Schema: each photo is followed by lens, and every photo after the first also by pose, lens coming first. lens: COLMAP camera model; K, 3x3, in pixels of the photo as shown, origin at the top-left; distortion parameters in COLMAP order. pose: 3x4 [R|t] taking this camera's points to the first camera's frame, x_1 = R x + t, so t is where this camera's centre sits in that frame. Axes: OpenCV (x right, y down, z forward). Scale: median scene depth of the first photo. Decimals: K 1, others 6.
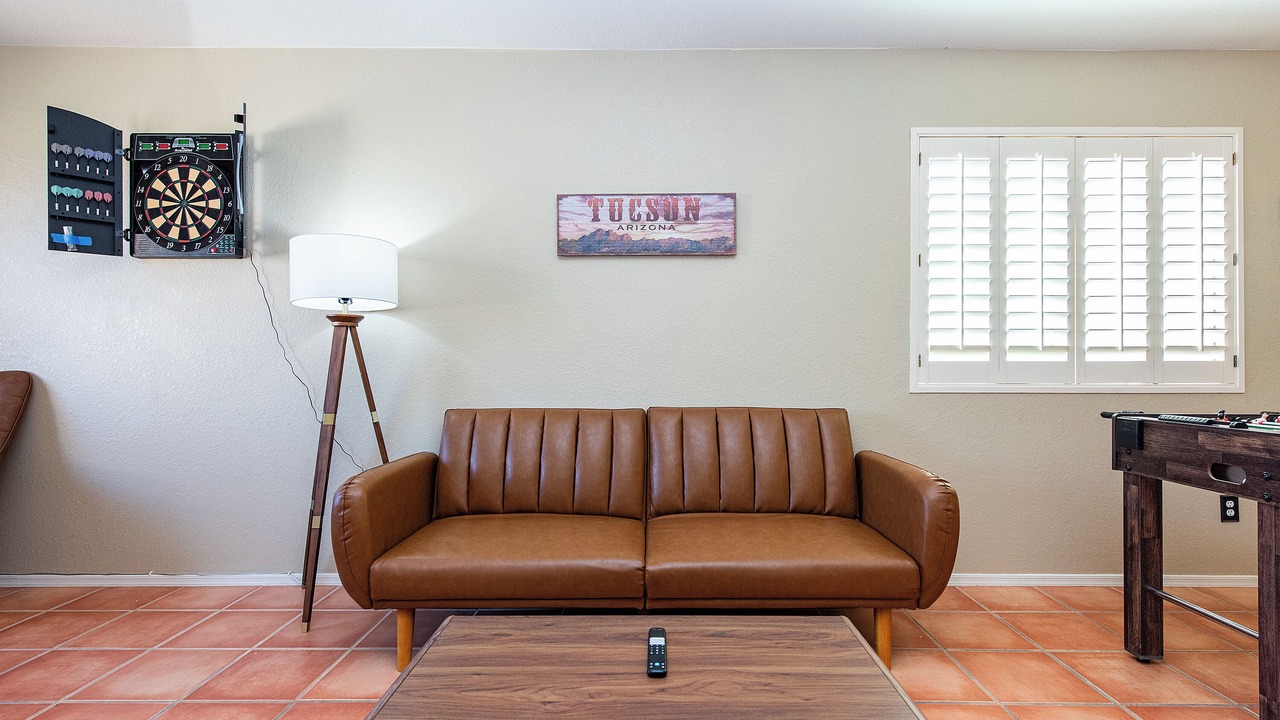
lens RADIAL K [[598.9, 0, 640.0], [0, 598.9, 360.0], [0, 0, 1]] dist [0.001855, 0.000223]
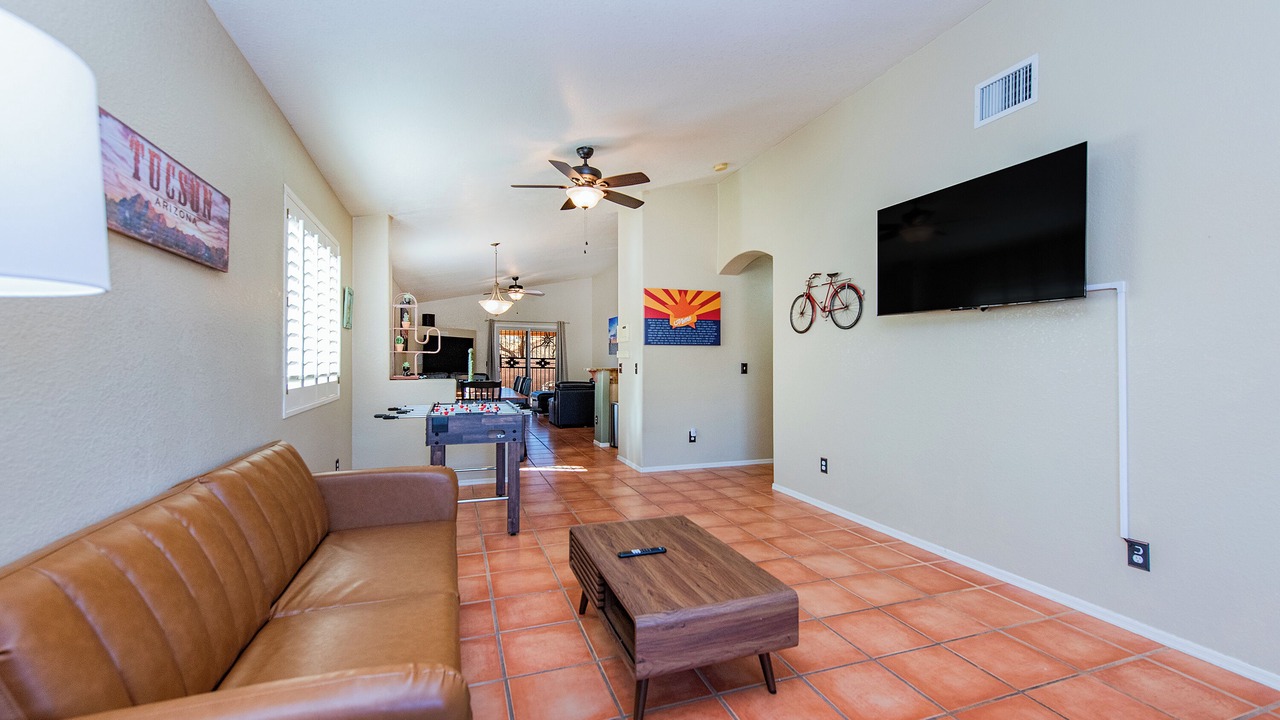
lens RADIAL K [[520.4, 0, 640.0], [0, 520.4, 360.0], [0, 0, 1]] dist [0.000584, -0.000005]
pose [[-0.314489, 0.002075, 0.949259, -0.706670], [-0.010985, 0.999923, -0.005825, -0.058606], [-0.949198, -0.012259, -0.314442, 0.693073]]
